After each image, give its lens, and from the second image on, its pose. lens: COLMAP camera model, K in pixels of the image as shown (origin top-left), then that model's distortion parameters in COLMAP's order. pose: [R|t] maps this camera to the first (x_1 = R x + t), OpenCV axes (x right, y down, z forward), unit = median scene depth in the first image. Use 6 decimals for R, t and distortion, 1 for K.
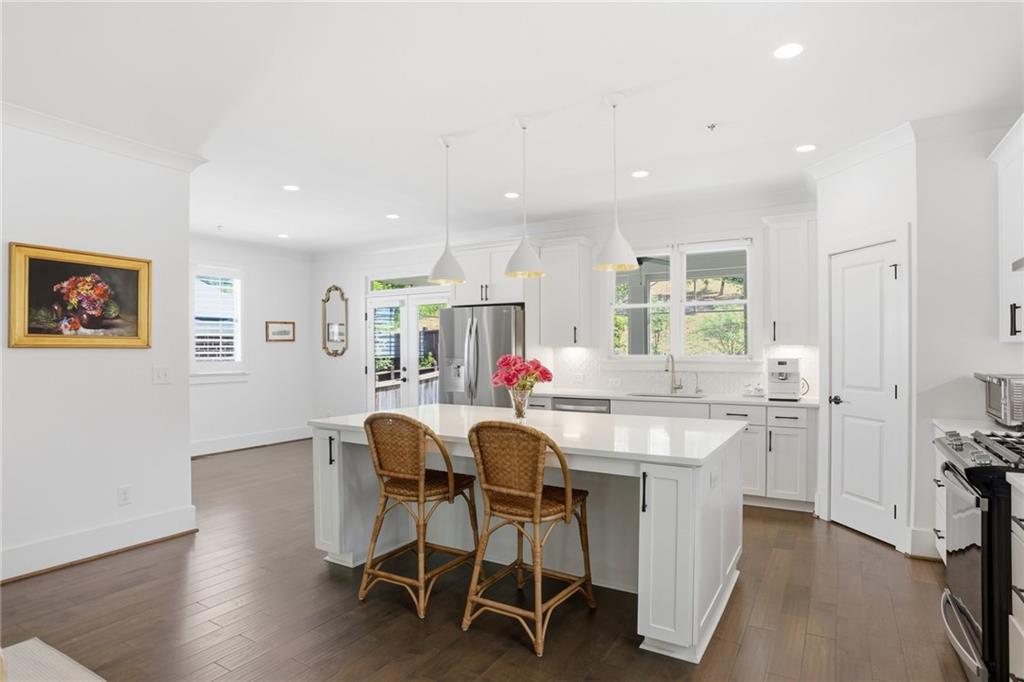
lens RADIAL K [[548.3, 0, 516.1], [0, 548.3, 367.8], [0, 0, 1]] dist [-0.070937, -0.000771]
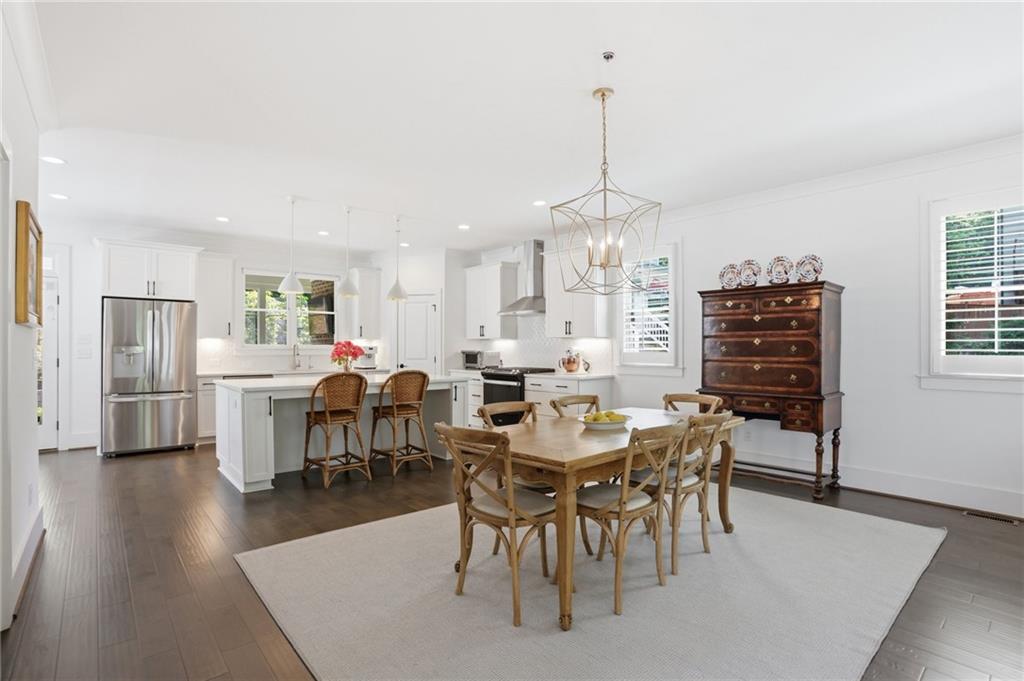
lens RADIAL K [[498.5, 0, 512.0], [0, 498.5, 340.5], [0, 0, 1]] dist [-0.074732, 0.035380]
pose [[0.323297, 0.014929, 0.946180, -0.755055], [0.029317, 0.999238, -0.025783, 0.017106], [-0.945843, 0.036075, 0.322613, -0.016107]]
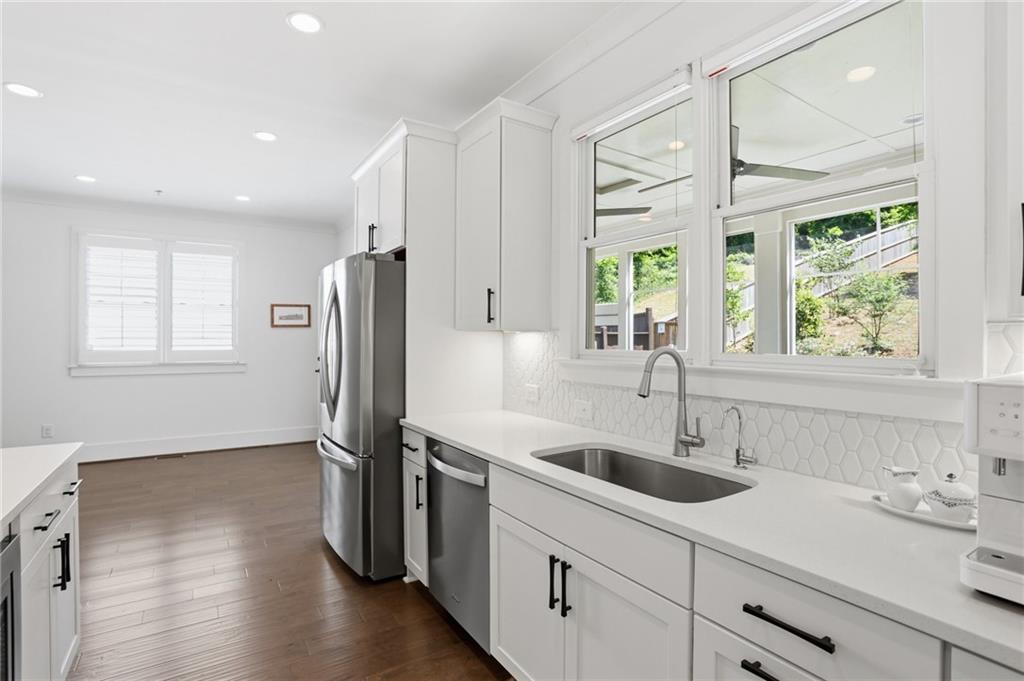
lens RADIAL K [[498.5, 0, 512.0], [0, 498.5, 340.5], [0, 0, 1]] dist [-0.074732, 0.035380]
pose [[0.884136, 0.007028, -0.467177, 0.318276], [-0.021984, 0.999405, -0.026569, -0.018141], [0.466712, 0.033761, 0.883765, 0.607265]]
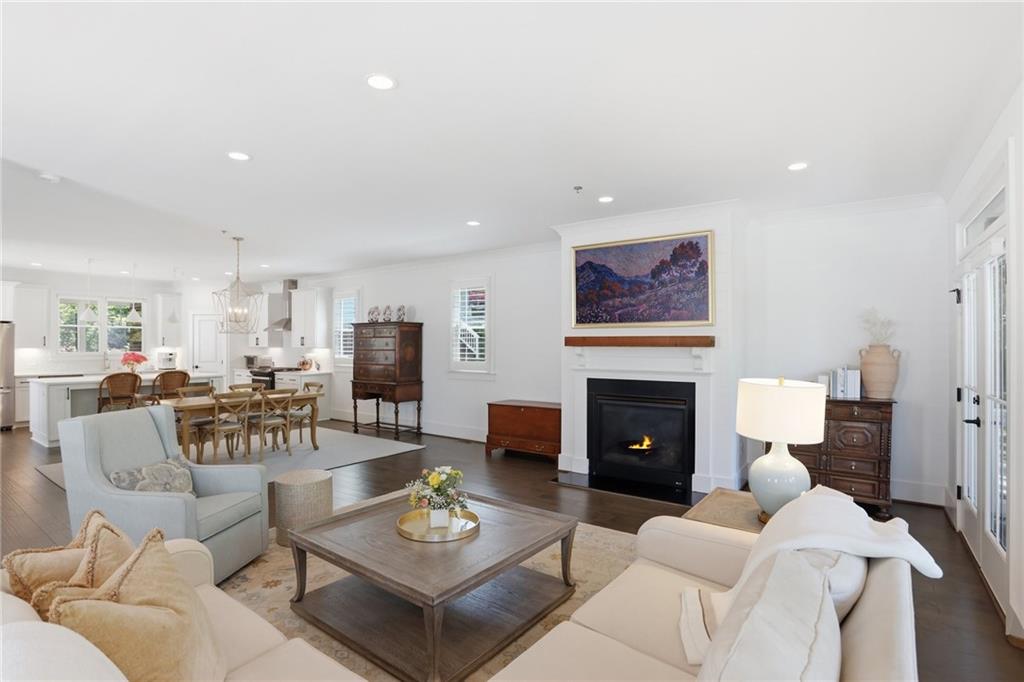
lens RADIAL K [[498.5, 0, 512.0], [0, 498.5, 341.0], [0, 0, 1]] dist [-0.074732, 0.035380]
pose [[0.106861, 0.006541, 0.994252, -1.230064], [0.032259, 0.999429, -0.010042, 0.002919], [-0.993751, 0.033147, 0.106589, -0.643541]]
